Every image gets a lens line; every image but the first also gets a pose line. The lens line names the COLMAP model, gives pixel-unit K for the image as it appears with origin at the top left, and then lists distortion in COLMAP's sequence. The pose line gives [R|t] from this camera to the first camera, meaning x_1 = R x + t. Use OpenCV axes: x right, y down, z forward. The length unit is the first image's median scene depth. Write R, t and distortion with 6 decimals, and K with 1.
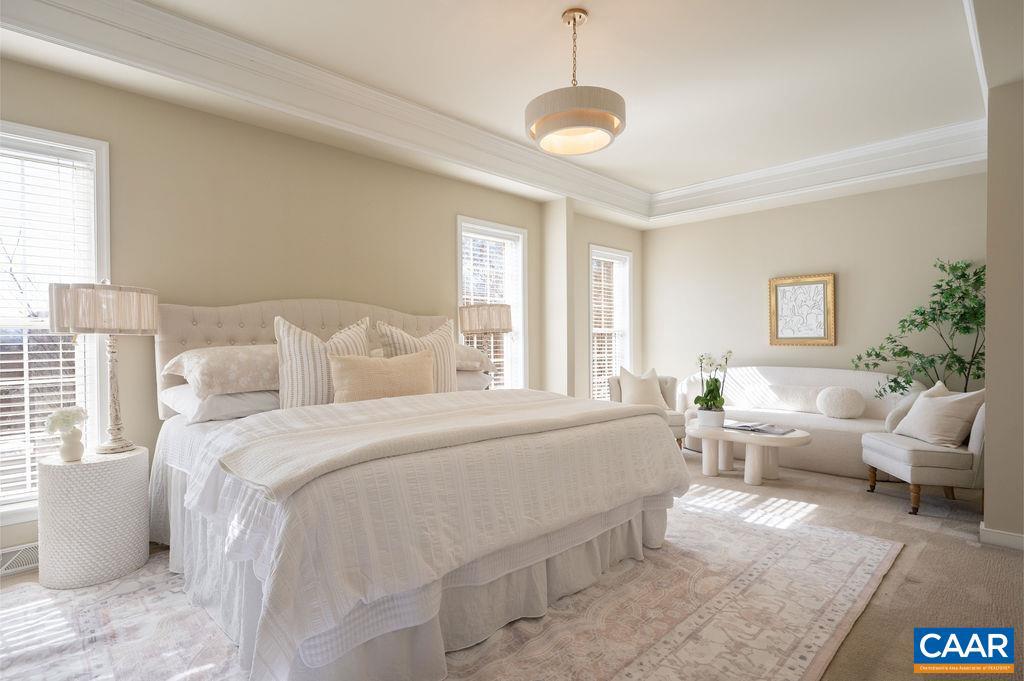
lens RADIAL K [[537.0, 0, 506.6], [0, 537.0, 342.4], [0, 0, 1]] dist [0.019481, 0.000263]
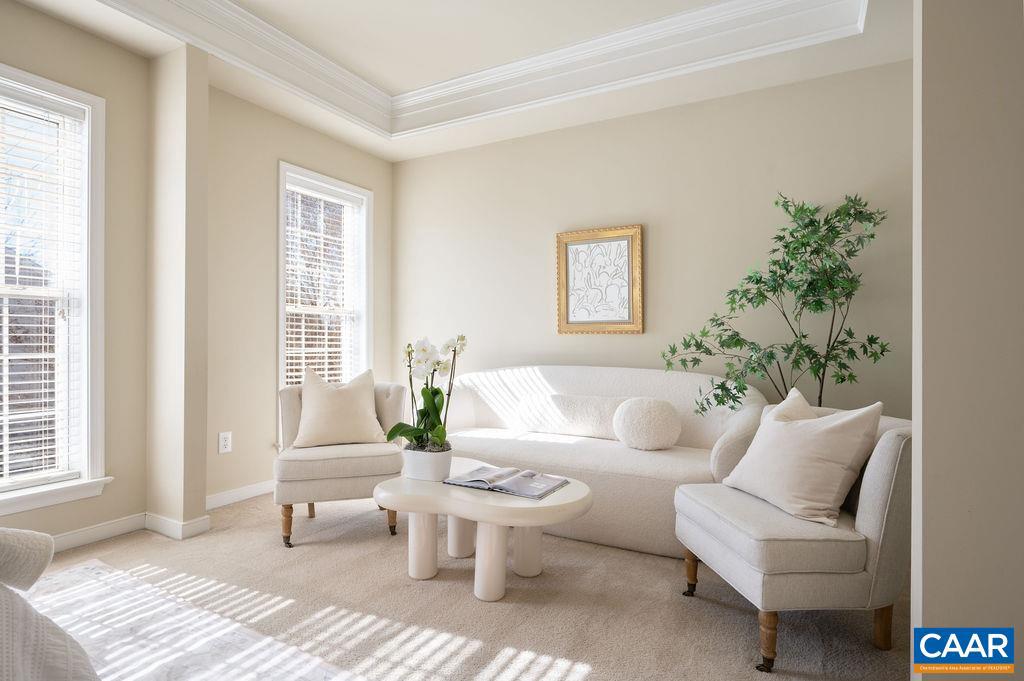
lens RADIAL K [[537.0, 0, 516.9], [0, 537.0, 339.6], [0, 0, 1]] dist [0.019481, 0.000263]
pose [[0.960280, 0.006469, 0.278963, 0.318157], [-0.003949, 0.999946, -0.009594, 0.023754], [-0.279010, 0.008112, 0.960254, 0.474262]]
